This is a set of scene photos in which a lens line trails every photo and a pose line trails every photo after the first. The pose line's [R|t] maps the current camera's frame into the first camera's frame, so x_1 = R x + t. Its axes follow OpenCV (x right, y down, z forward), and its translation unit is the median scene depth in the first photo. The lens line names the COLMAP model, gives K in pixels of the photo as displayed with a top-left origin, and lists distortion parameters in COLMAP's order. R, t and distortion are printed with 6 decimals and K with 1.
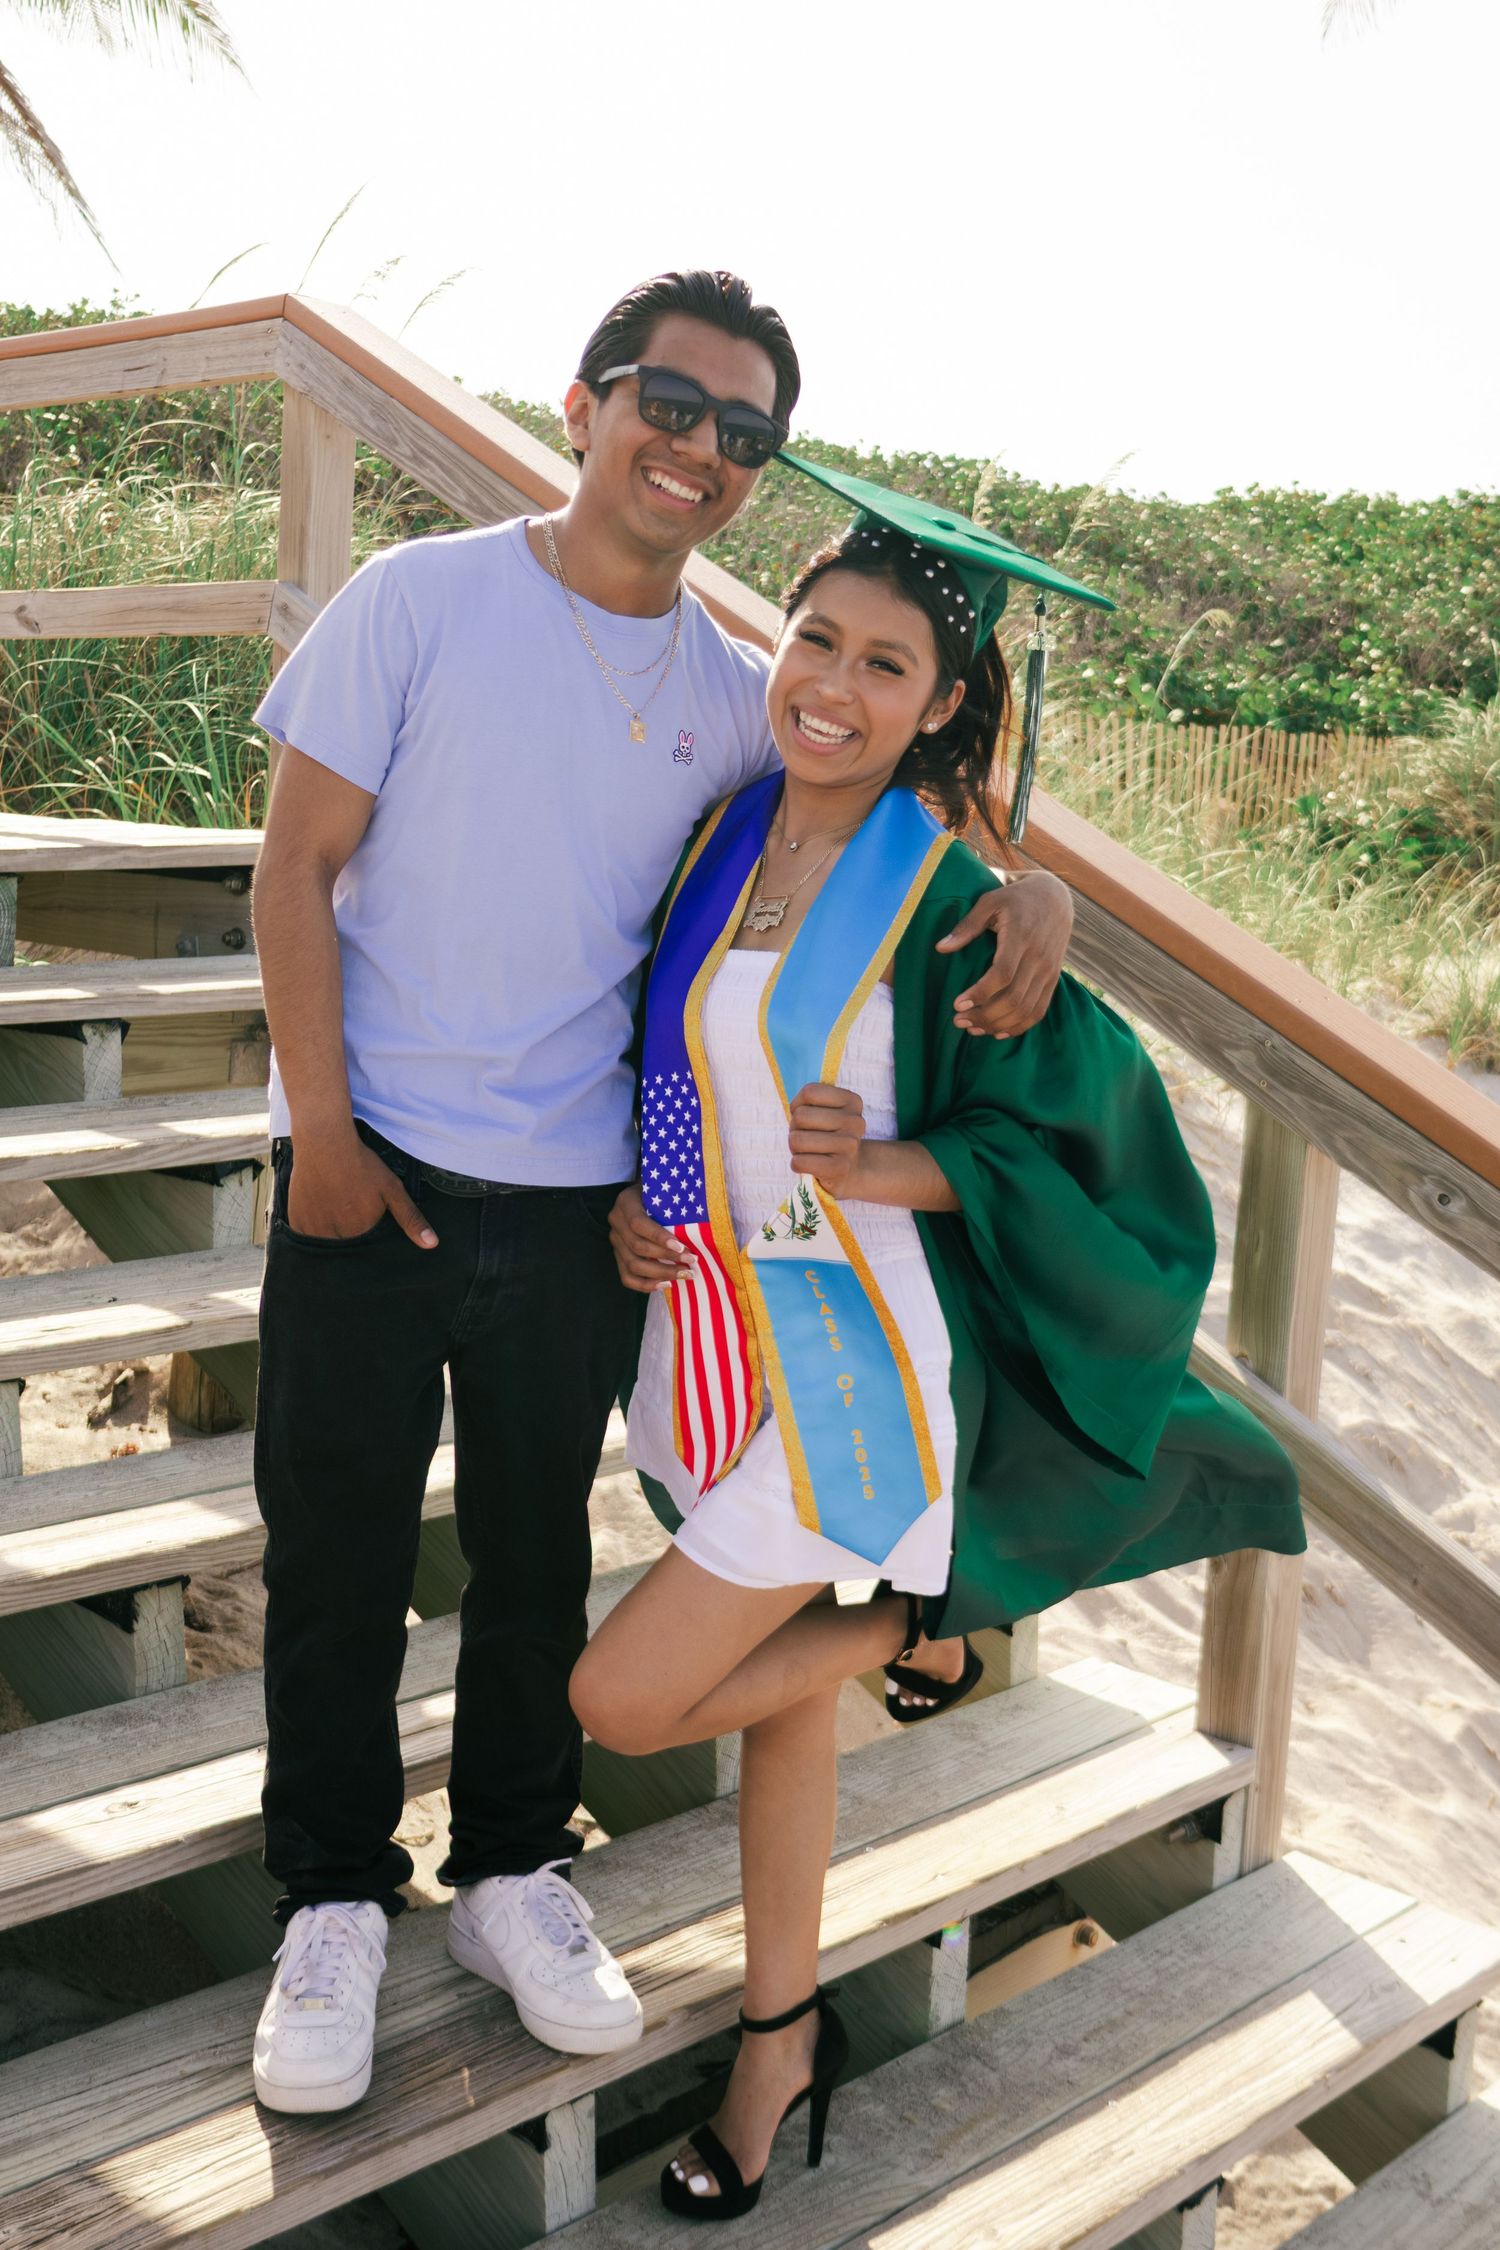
lens RADIAL K [[2523.2, 0, 715.2], [0, 2523.2, 1138.9], [0, 0, 1]] dist [-0.016090, 0.000000]
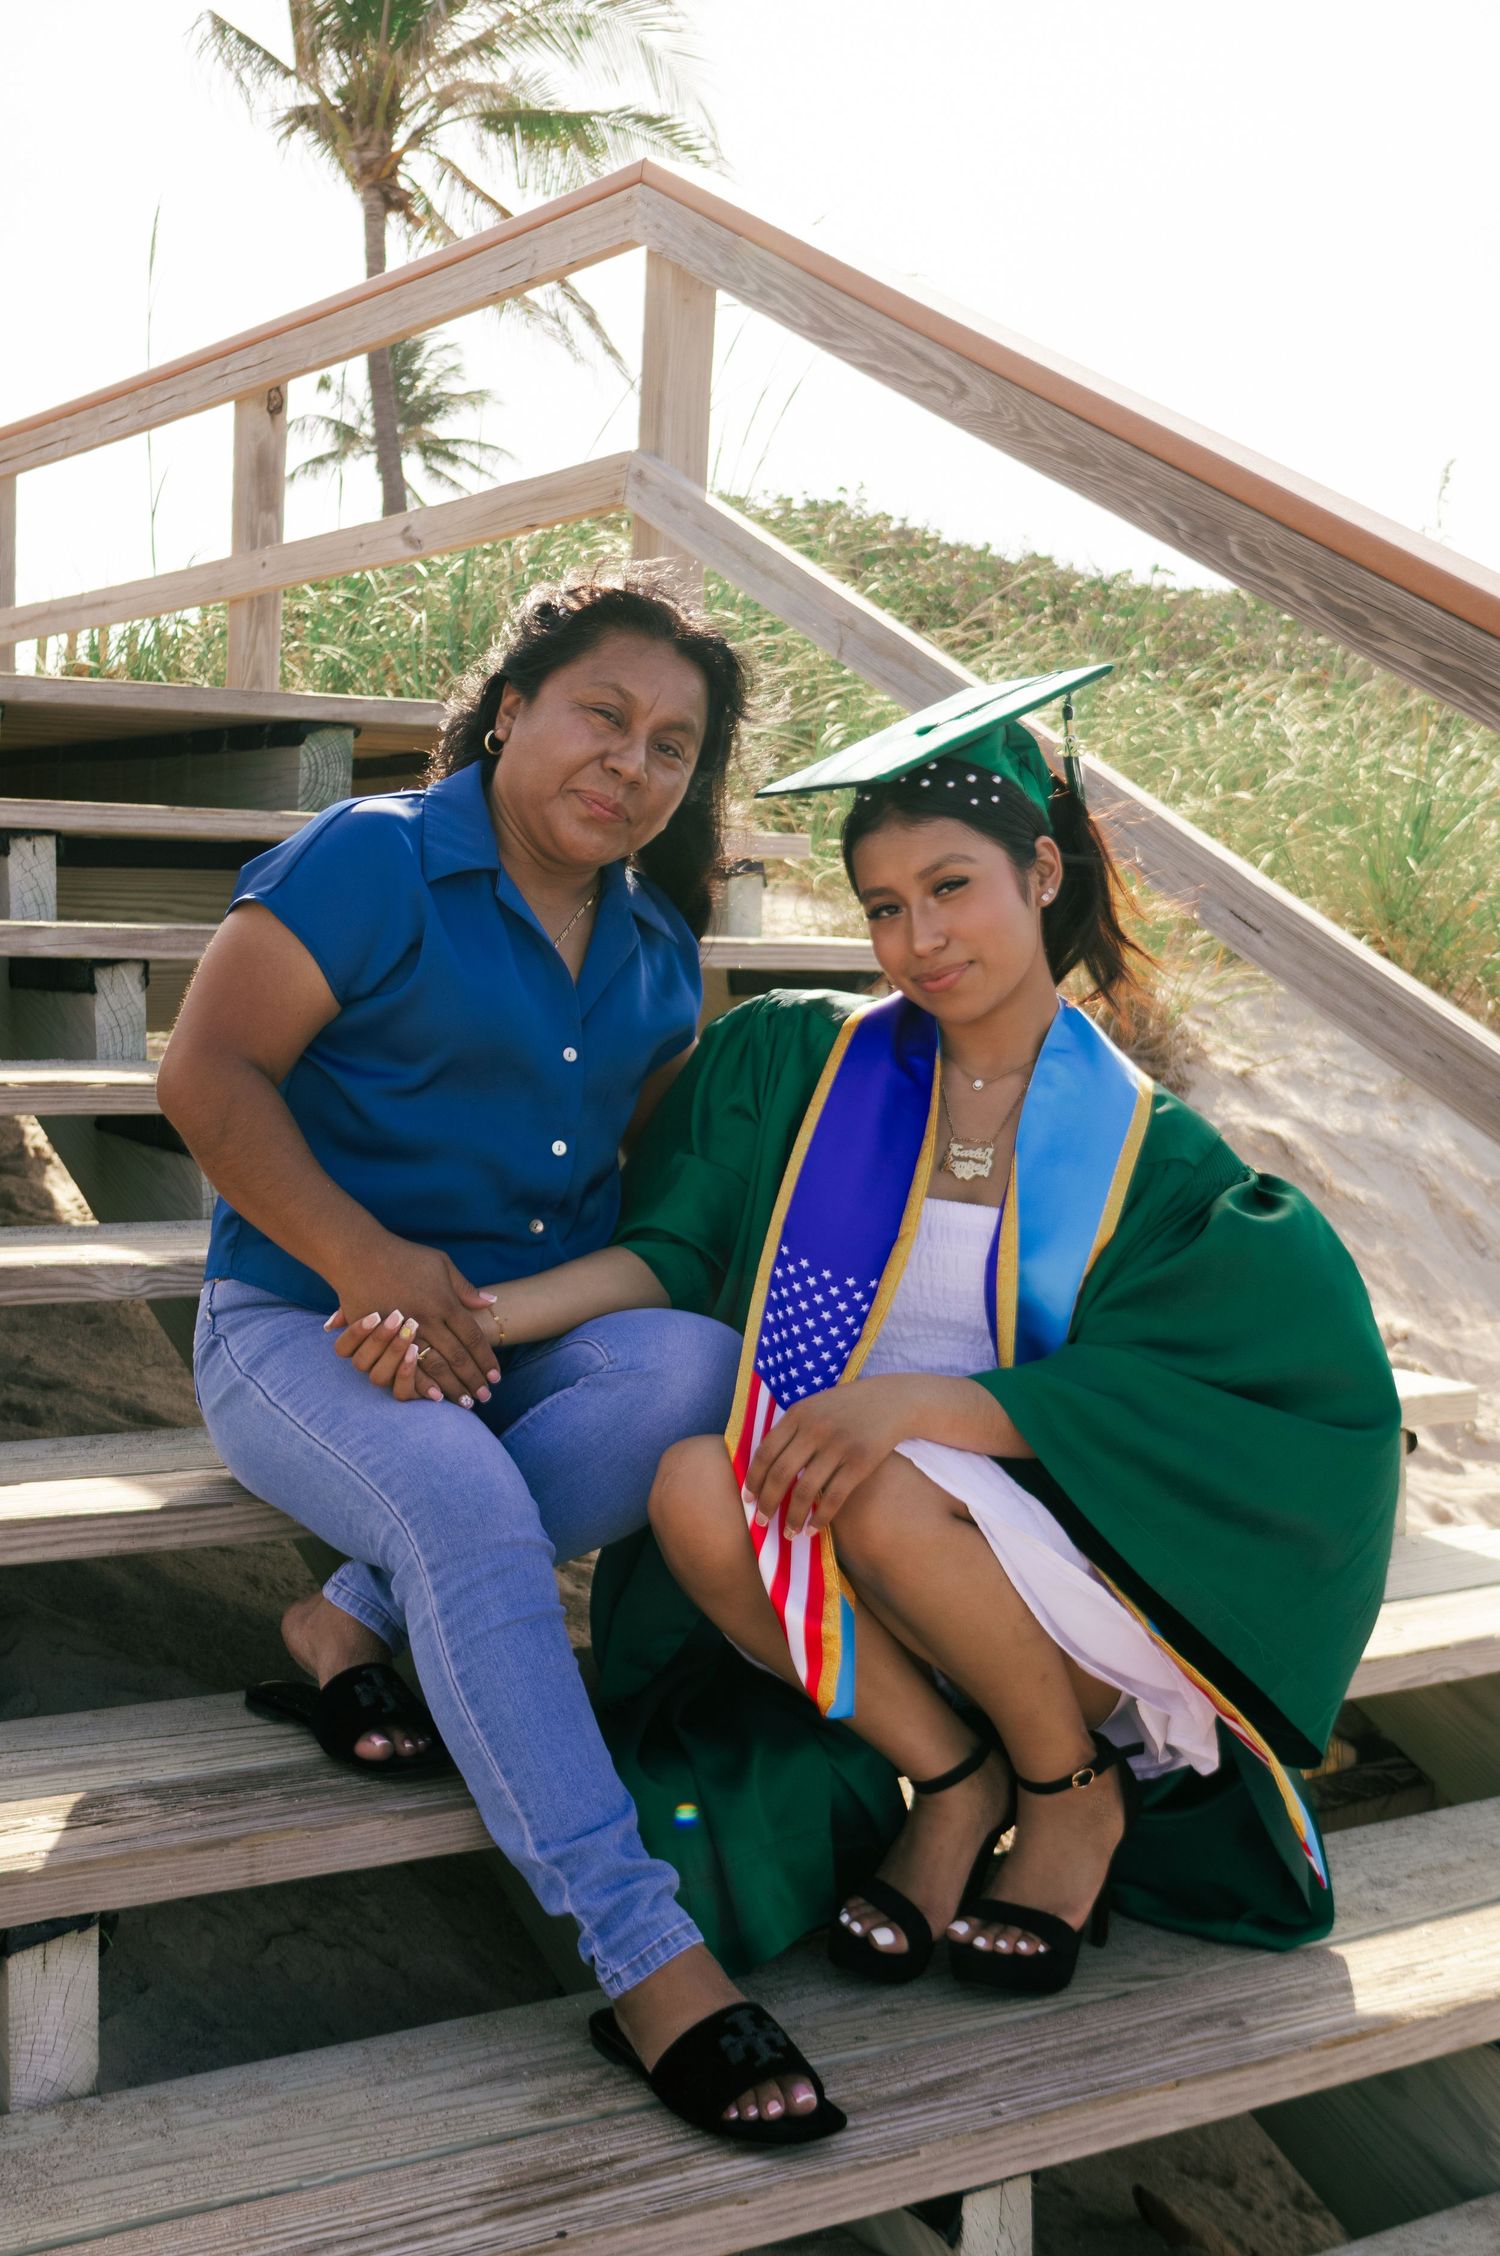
lens RADIAL K [[2529.9, 0, 668.3], [0, 2529.9, 1111.4], [0, 0, 1]] dist [-0.016090, 0.000000]
pose [[0.972313, 0.000574, -0.233682, 0.073588], [-0.023623, 0.995116, -0.095844, 0.137084], [0.232485, 0.098711, 0.967578, 0.085975]]
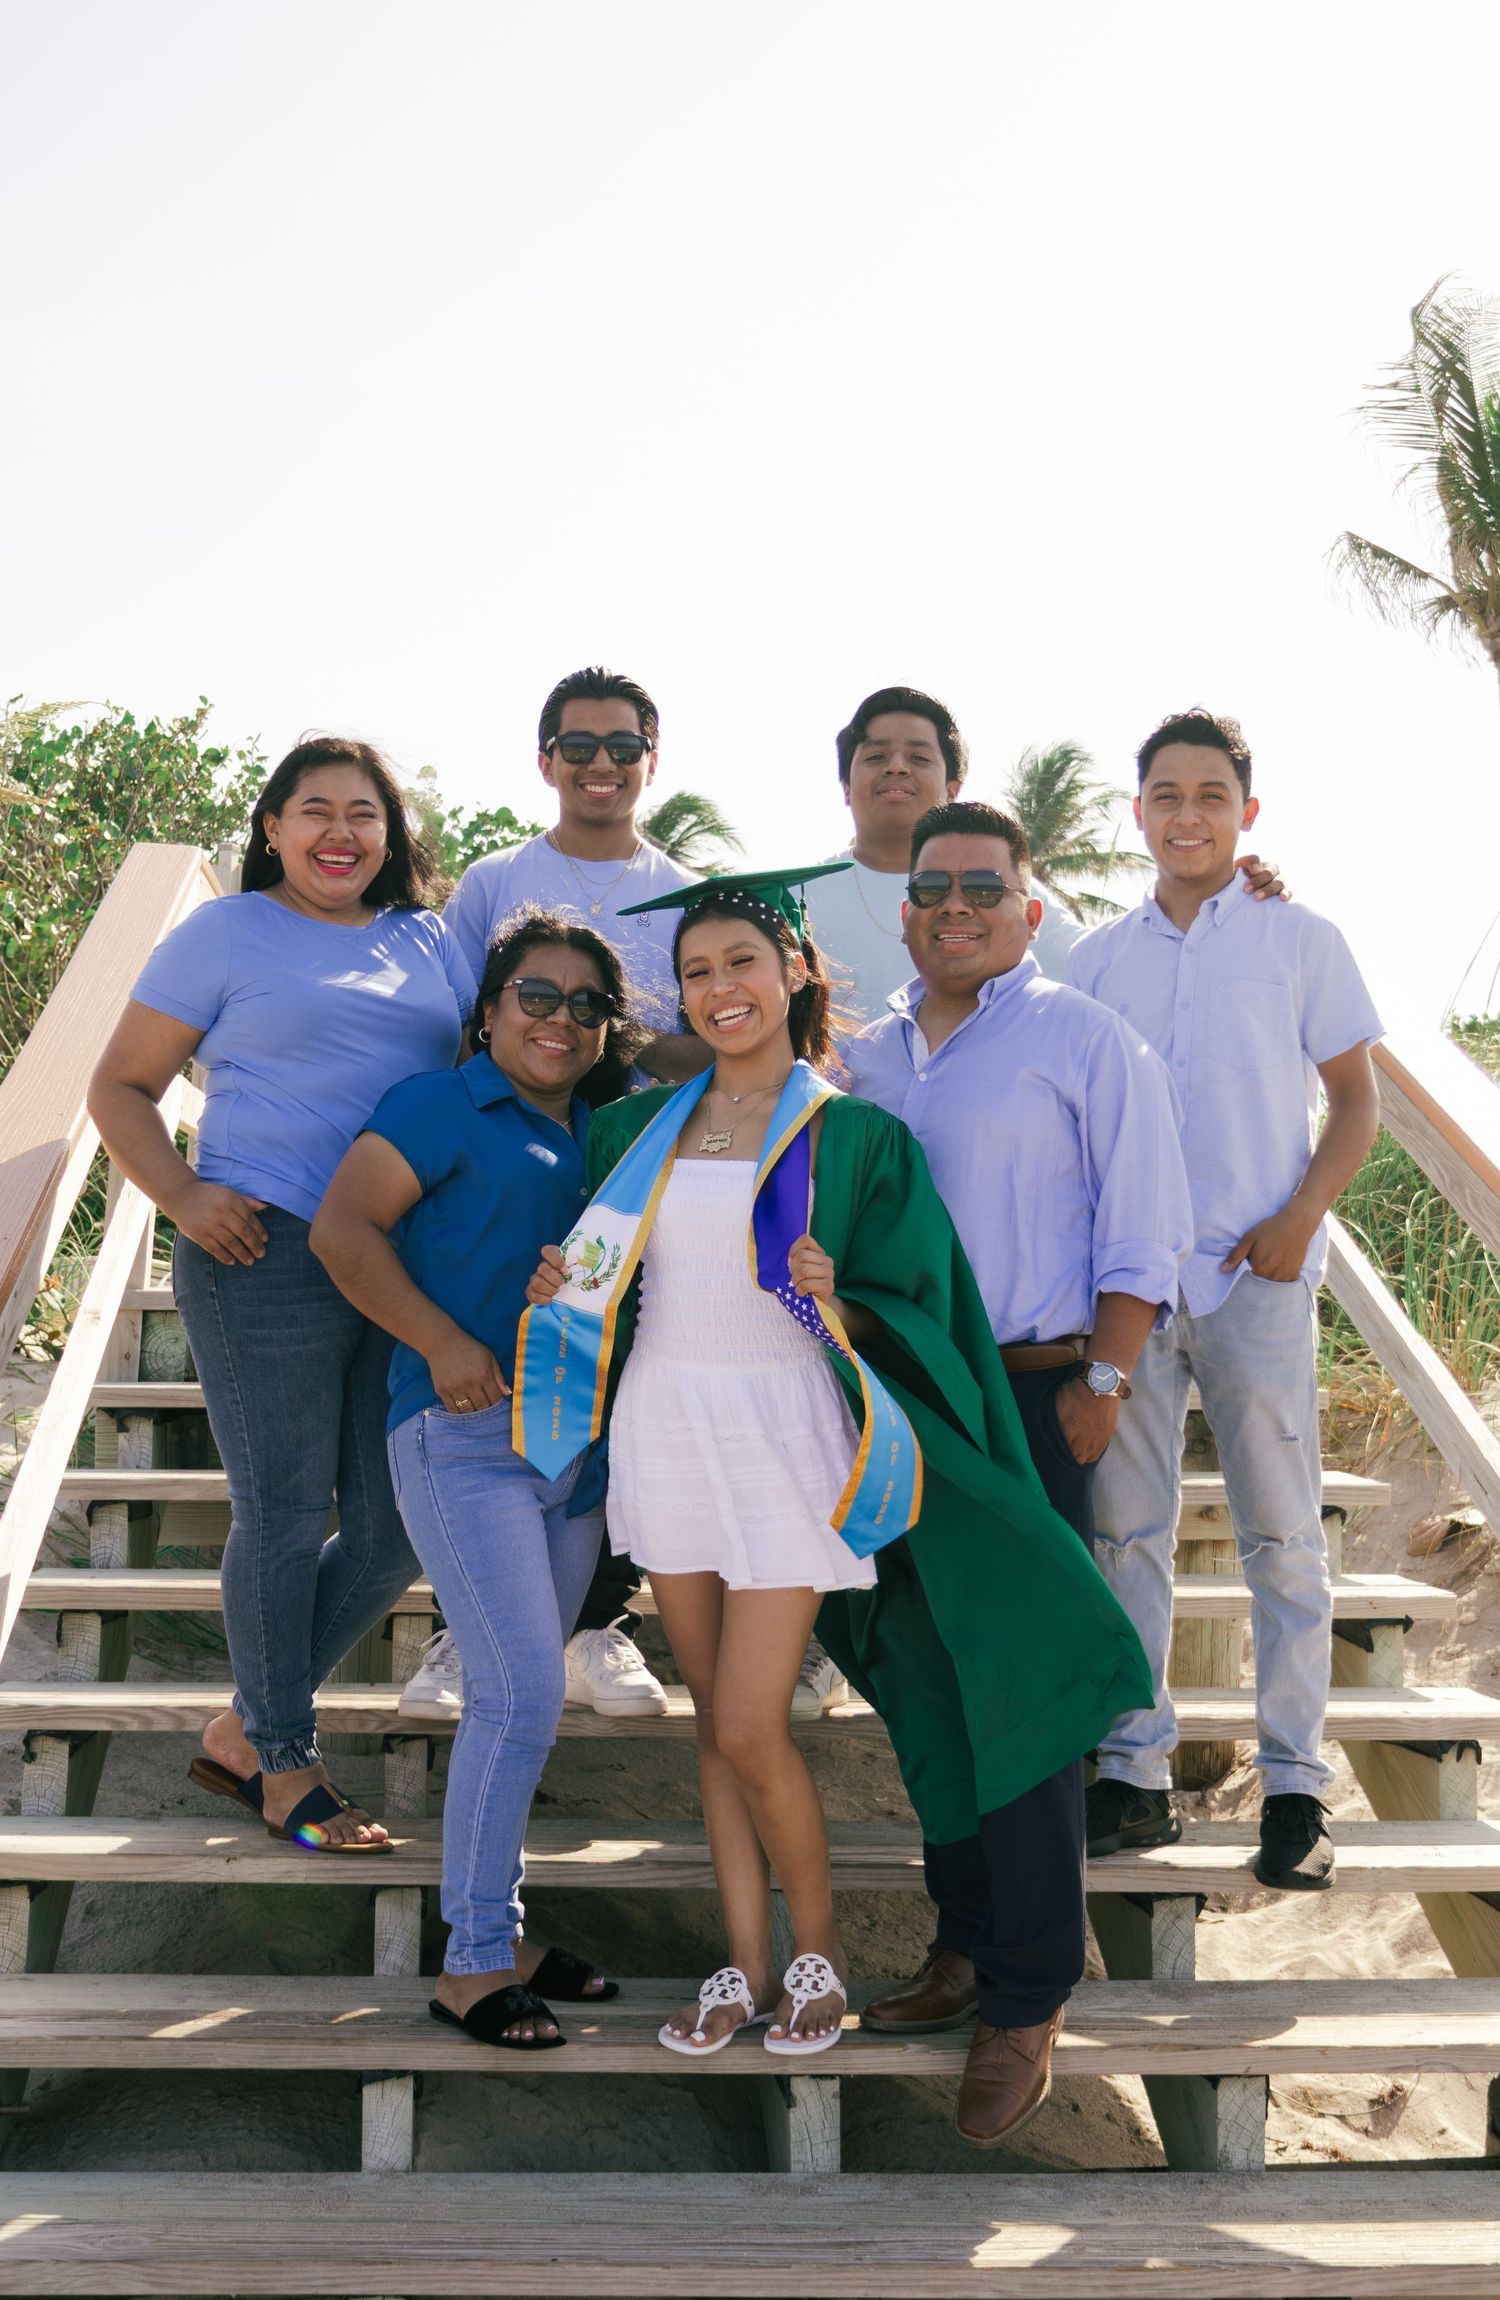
lens RADIAL K [[2623.8, 0, 699.2], [0, 2623.8, 1164.8], [0, 0, 1]] dist [-0.020508, 0.000000]
pose [[0.735810, -0.080668, -0.672366, 0.557772], [-0.082502, 0.974805, -0.207240, 0.117303], [0.672143, 0.207960, 0.710616, -0.107501]]
